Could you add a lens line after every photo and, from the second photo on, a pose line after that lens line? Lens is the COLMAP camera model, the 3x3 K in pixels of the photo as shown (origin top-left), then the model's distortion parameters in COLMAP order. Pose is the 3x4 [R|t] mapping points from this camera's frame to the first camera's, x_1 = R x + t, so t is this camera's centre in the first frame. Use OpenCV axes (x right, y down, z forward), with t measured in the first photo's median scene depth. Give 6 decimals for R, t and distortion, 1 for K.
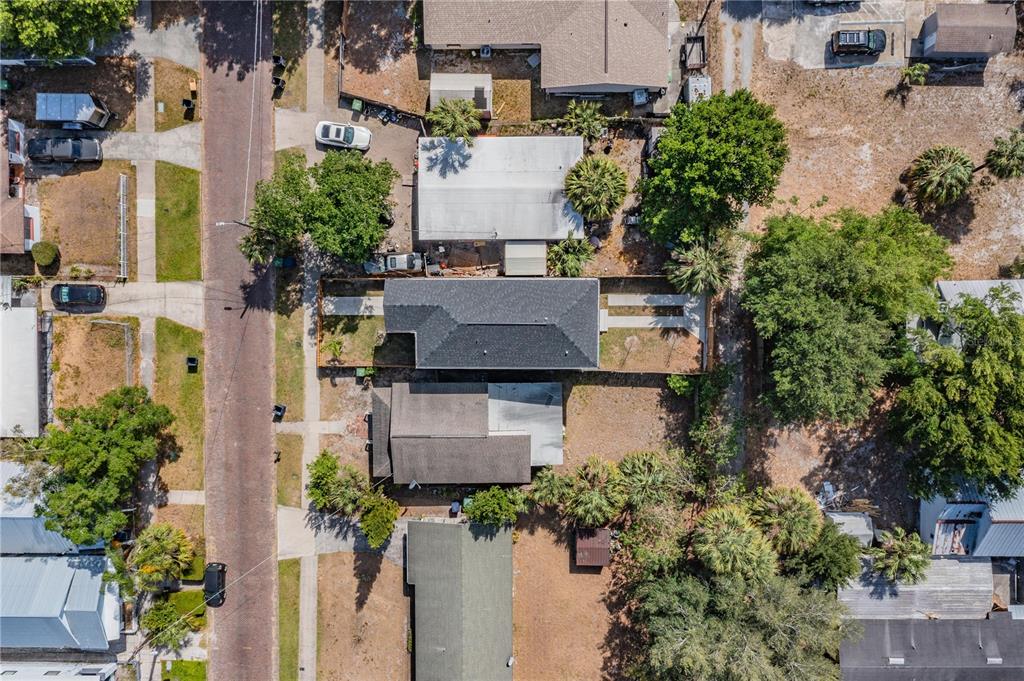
lens RADIAL K [[805.4, 0, 510.3], [0, 805.4, 335.8], [0, 0, 1]] dist [-0.008728, 0.006009]
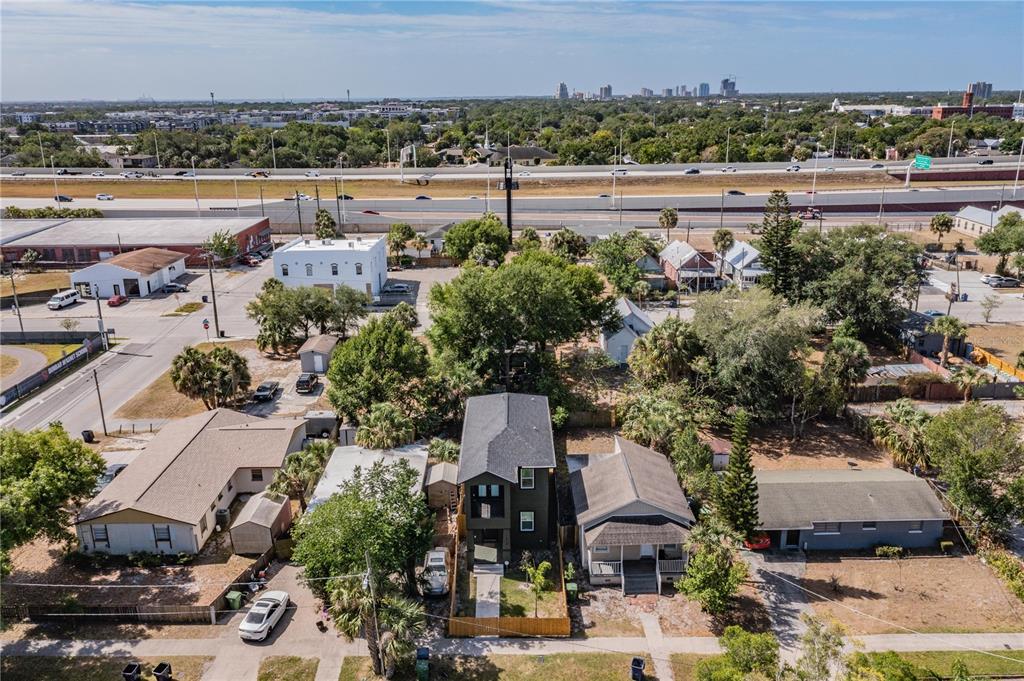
lens RADIAL K [[805.4, 0, 510.3], [0, 805.4, 335.8], [0, 0, 1]] dist [-0.008728, 0.006009]
pose [[-0.010982, -0.272471, 0.962101, -0.864594], [0.998857, -0.047753, -0.002122, -0.001831], [0.046521, 0.960978, 0.272684, 0.539625]]
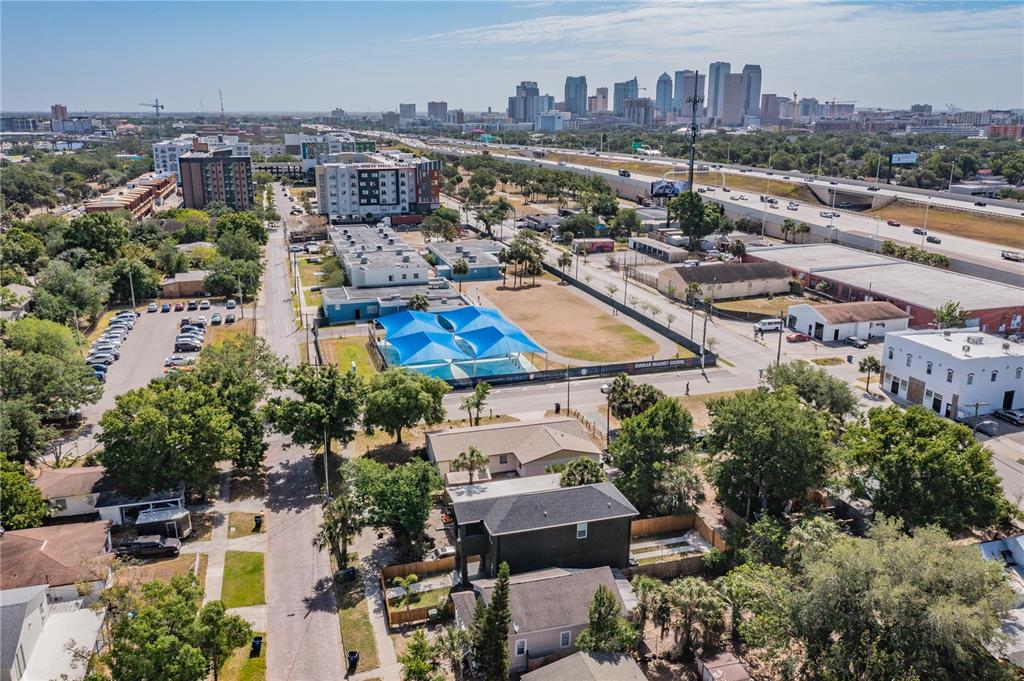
lens RADIAL K [[805.4, 0, 510.3], [0, 805.4, 335.8], [0, 0, 1]] dist [-0.008728, 0.006009]
pose [[0.959511, -0.065924, 0.273849, -0.342953], [0.281665, 0.217599, -0.934514, 0.935111], [0.002017, 0.973809, 0.227357, 0.423393]]
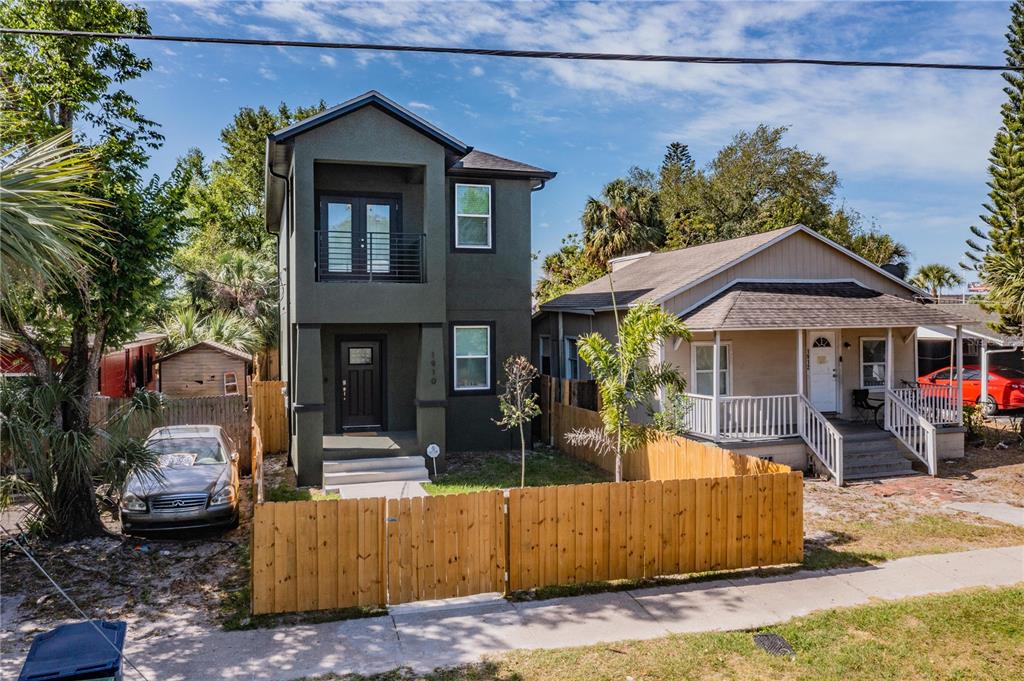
lens RADIAL K [[805.4, 0, 510.3], [0, 805.4, 335.8], [0, 0, 1]] dist [-0.008728, 0.006009]
pose [[-0.304639, 0.001095, 0.952467, -0.378156], [0.951550, -0.043529, 0.304396, -0.070329], [0.041793, 0.999052, 0.012219, 0.951333]]
